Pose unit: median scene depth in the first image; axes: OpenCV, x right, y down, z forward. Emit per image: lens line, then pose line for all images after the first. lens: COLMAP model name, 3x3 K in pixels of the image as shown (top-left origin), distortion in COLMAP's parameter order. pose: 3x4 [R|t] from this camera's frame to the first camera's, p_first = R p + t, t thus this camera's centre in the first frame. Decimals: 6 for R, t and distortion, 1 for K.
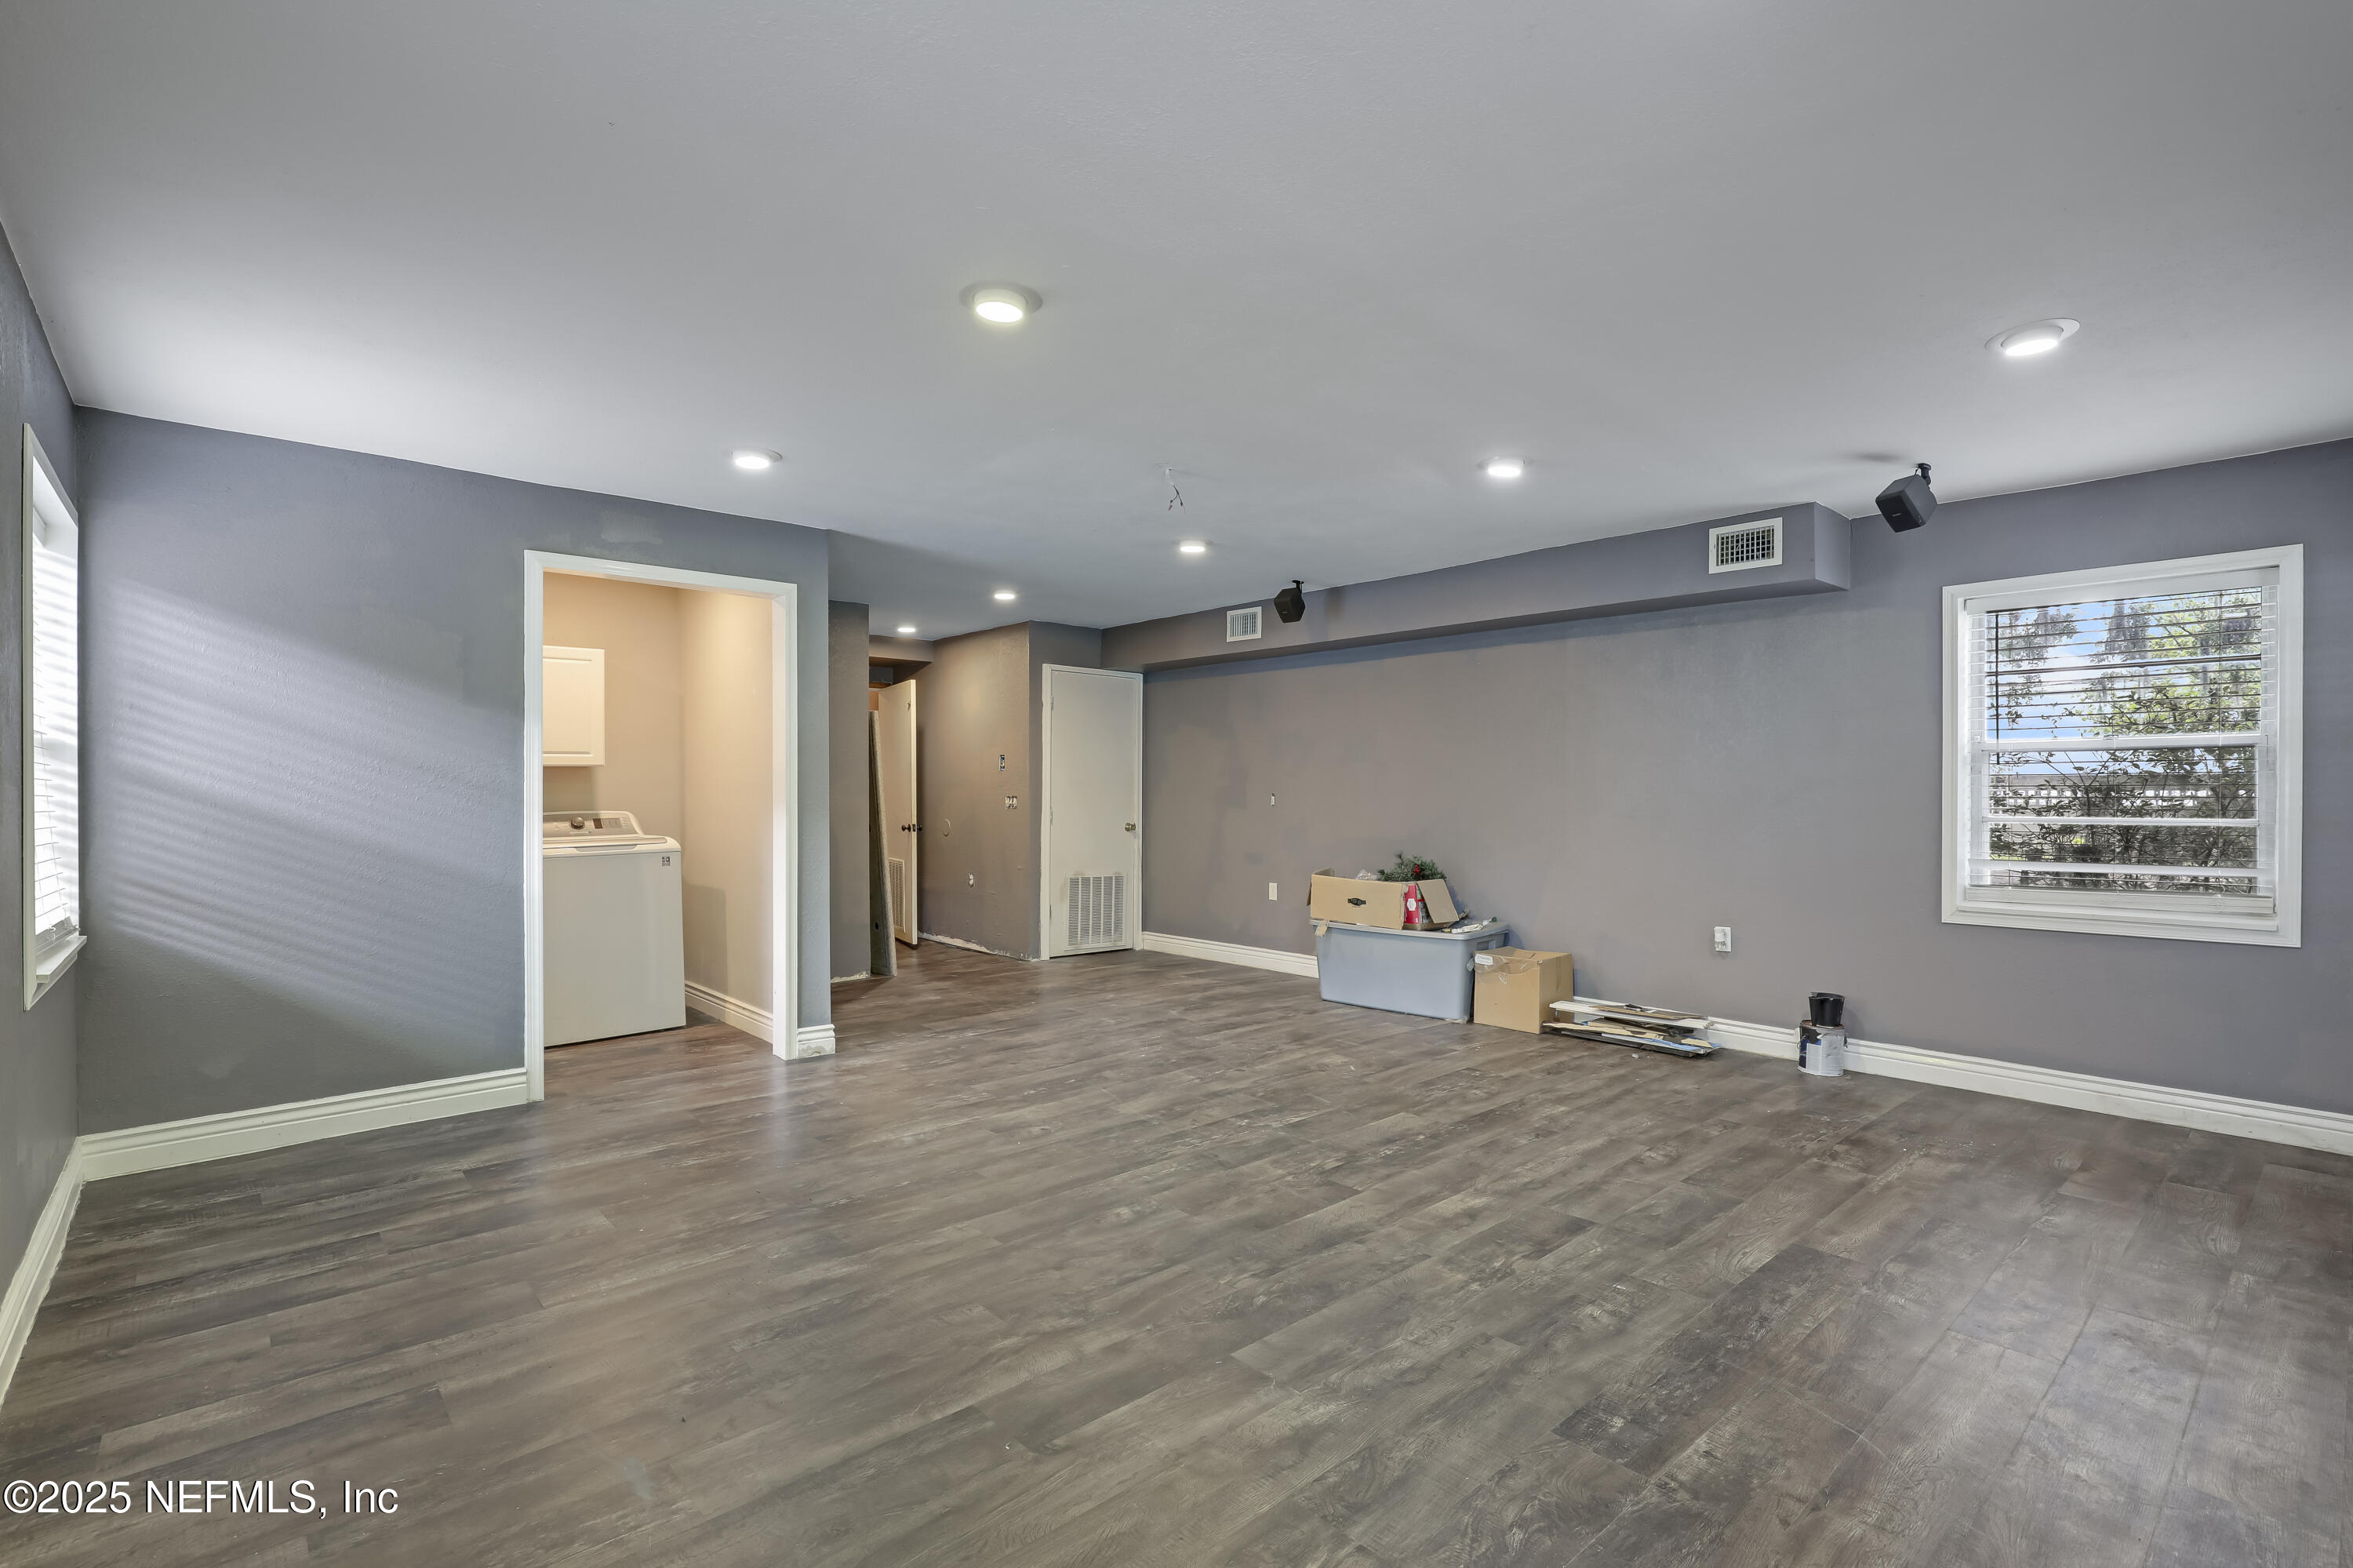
lens RADIAL K [[1044.3, 0, 1192.3], [0, 1044.3, 796.3], [0, 0, 1]] dist [-0.011329, 0.000406]
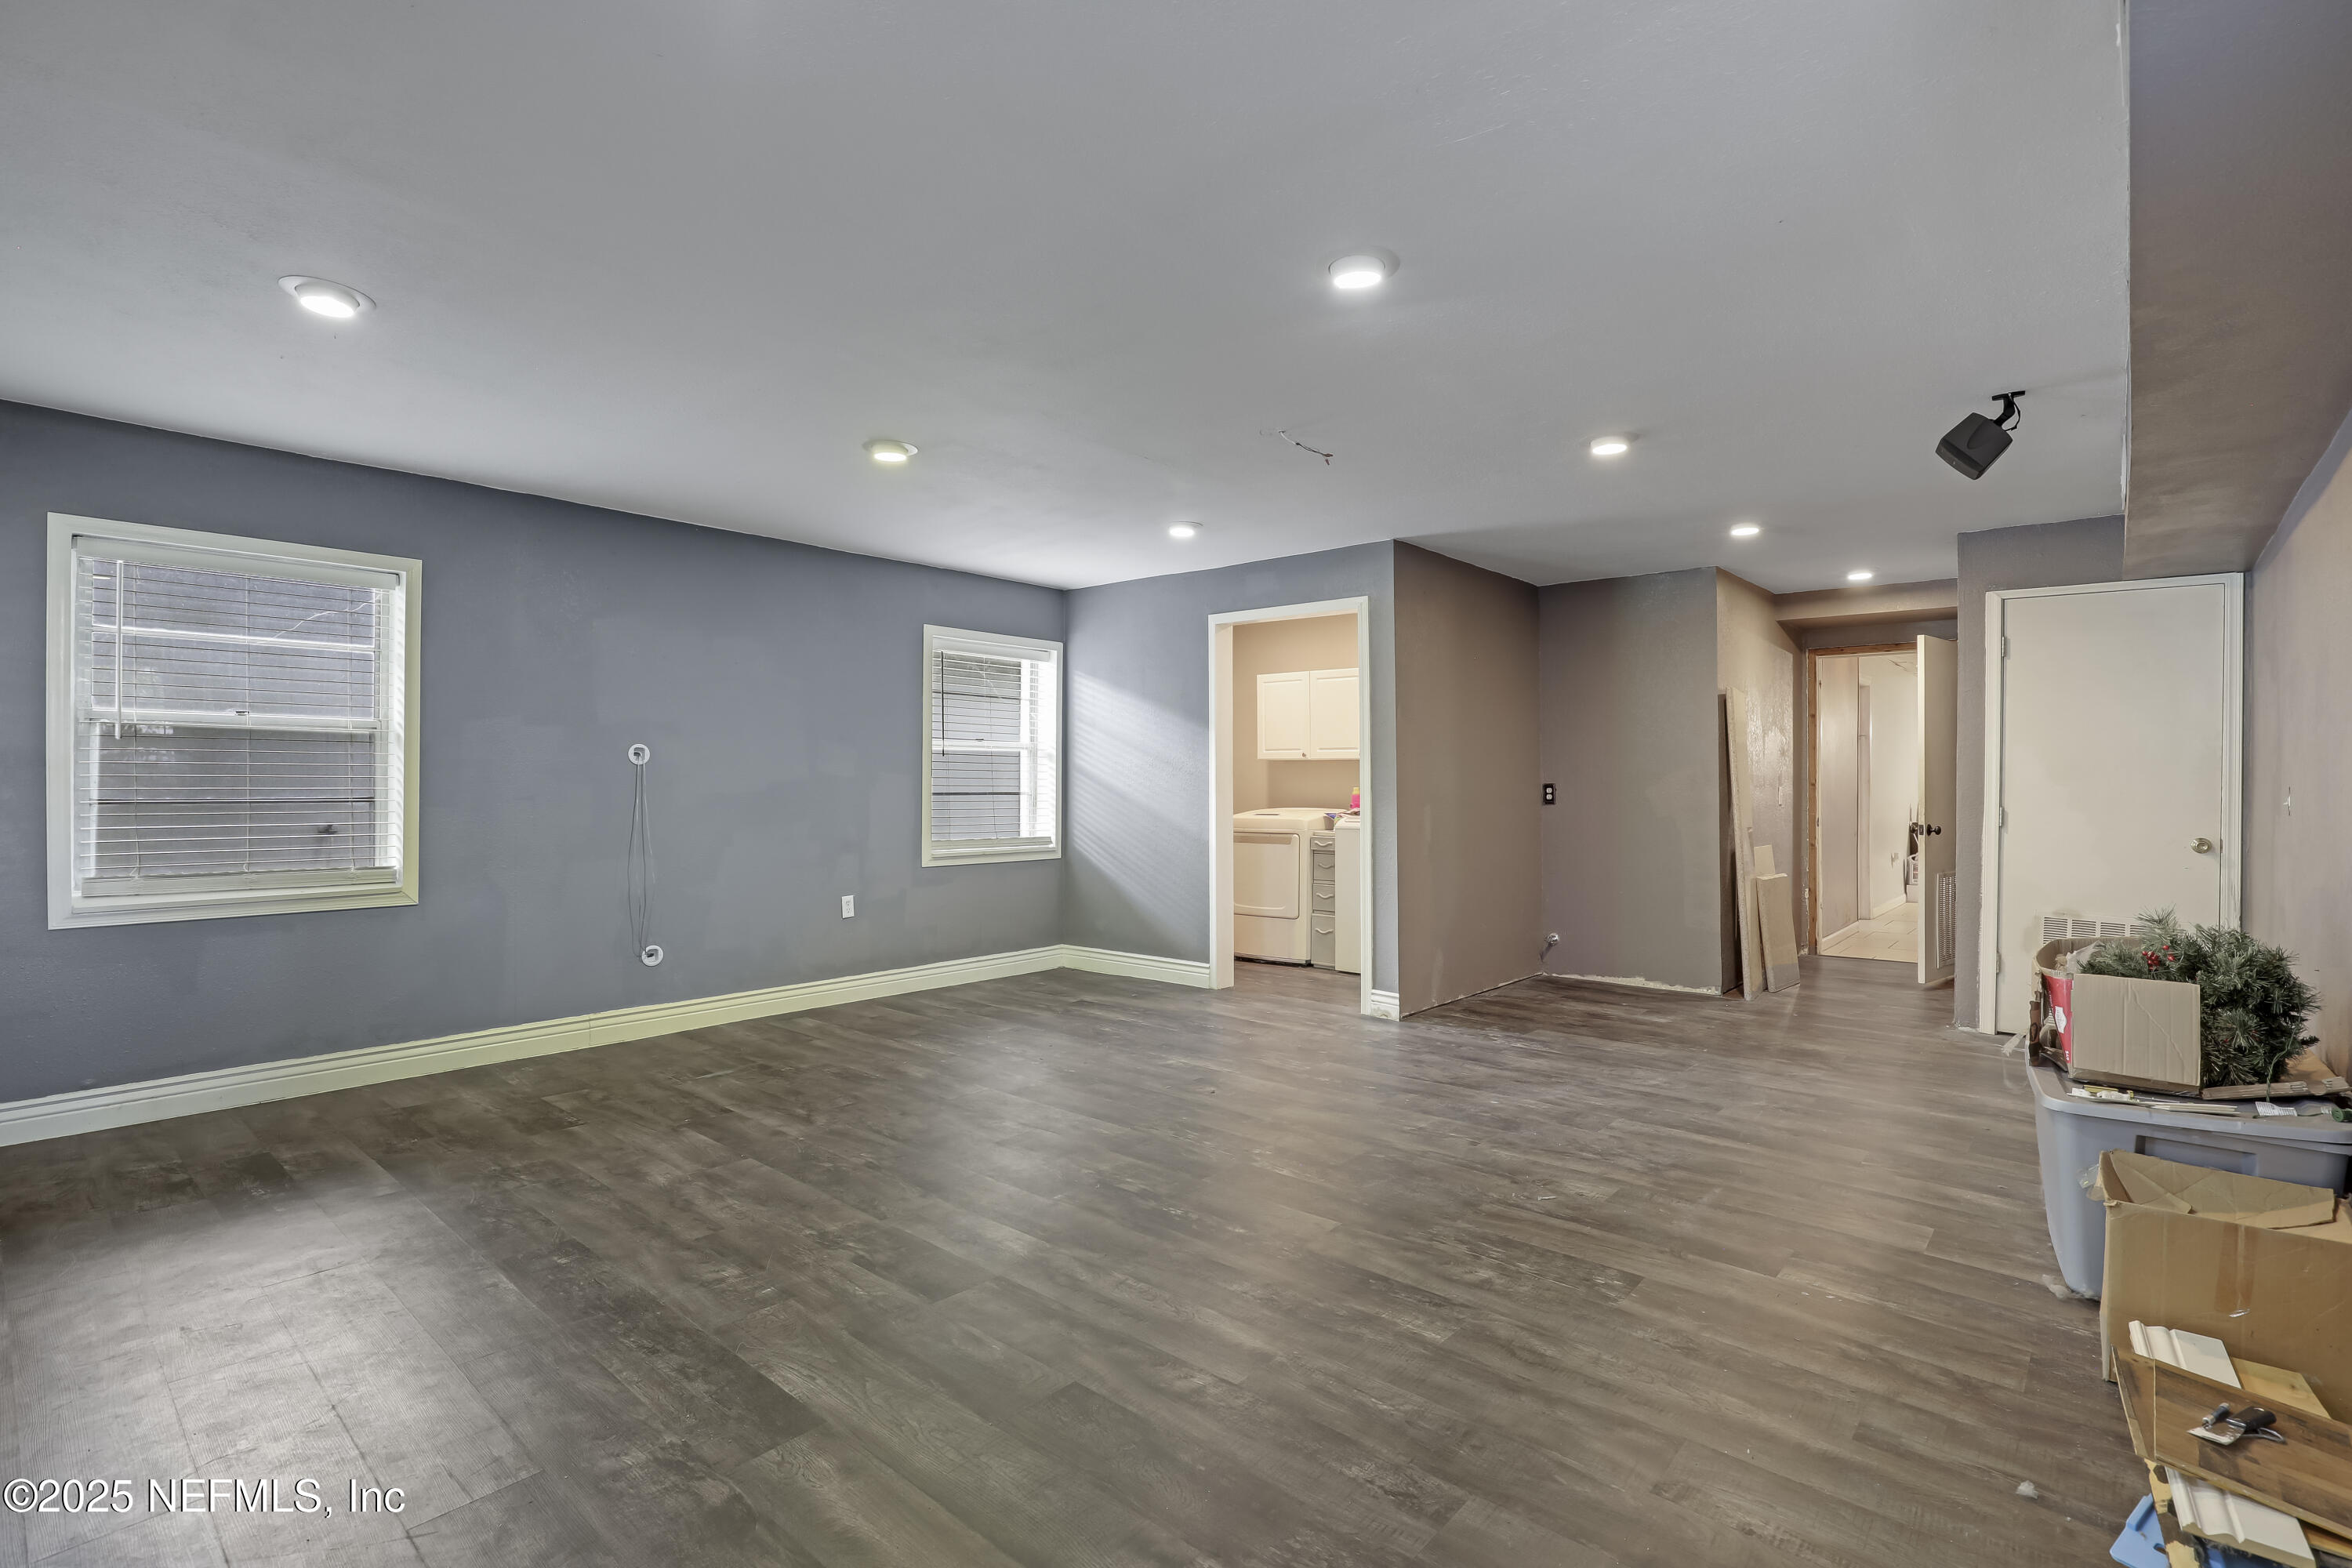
lens RADIAL K [[1079.4, 0, 1176.0], [0, 1079.4, 784.0], [0, 0, 1]] dist [-0.011817, 0.000339]
pose [[0.133444, 0.002545, -0.991053, 1.135129], [-0.006530, 0.999977, 0.001689, 0.003185], [0.991035, 0.006246, 0.133458, 0.977270]]
